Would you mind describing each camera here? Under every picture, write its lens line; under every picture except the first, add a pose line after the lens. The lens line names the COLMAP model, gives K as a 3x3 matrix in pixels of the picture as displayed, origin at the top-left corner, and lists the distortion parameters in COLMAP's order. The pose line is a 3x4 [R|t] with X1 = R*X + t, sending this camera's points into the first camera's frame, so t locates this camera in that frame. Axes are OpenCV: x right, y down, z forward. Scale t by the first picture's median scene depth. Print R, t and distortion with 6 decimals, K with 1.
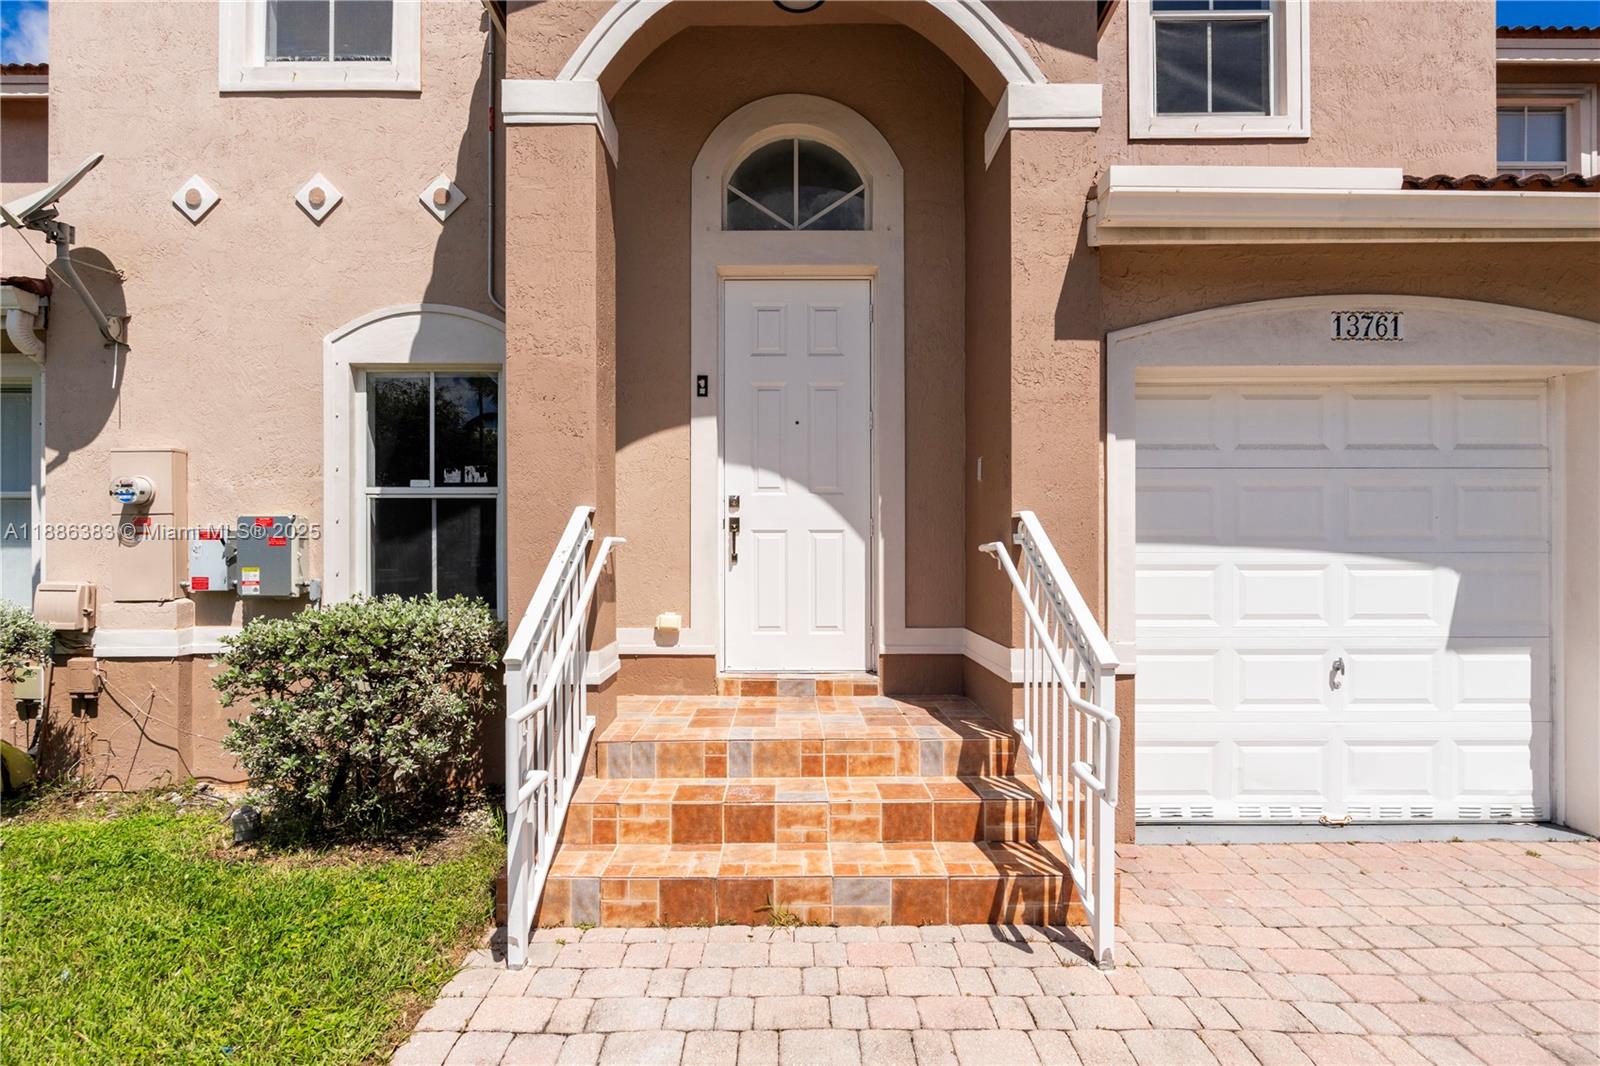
lens RADIAL K [[715.4, 0, 813.7], [0, 715.4, 542.3], [0, 0, 1]] dist [-0.003769, -0.000695]
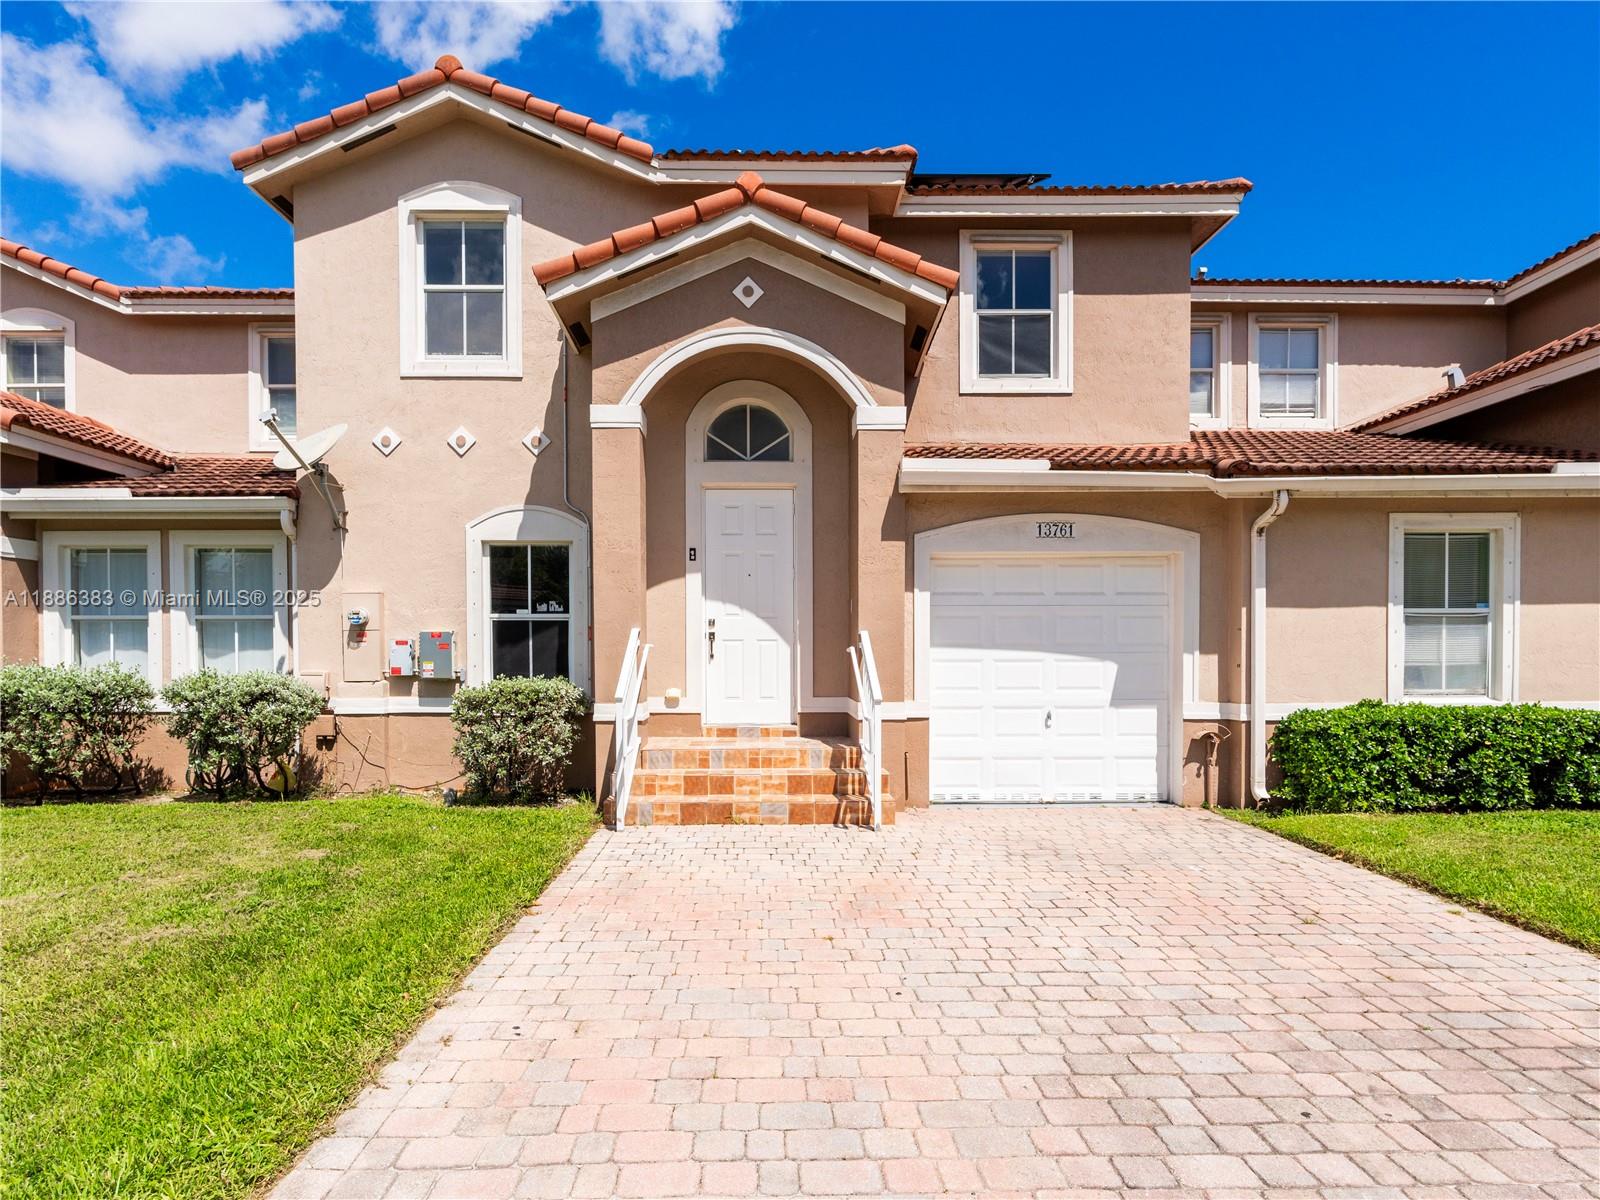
lens RADIAL K [[793.8, 0, 822.5], [0, 793.8, 661.3], [0, 0, 1]] dist [-0.002198, -0.000537]
pose [[0.999145, -0.000982, 0.041339, 0.079717], [0.000220, 0.999830, 0.018416, -0.000342], [-0.041350, -0.018392, 0.998975, -0.968218]]
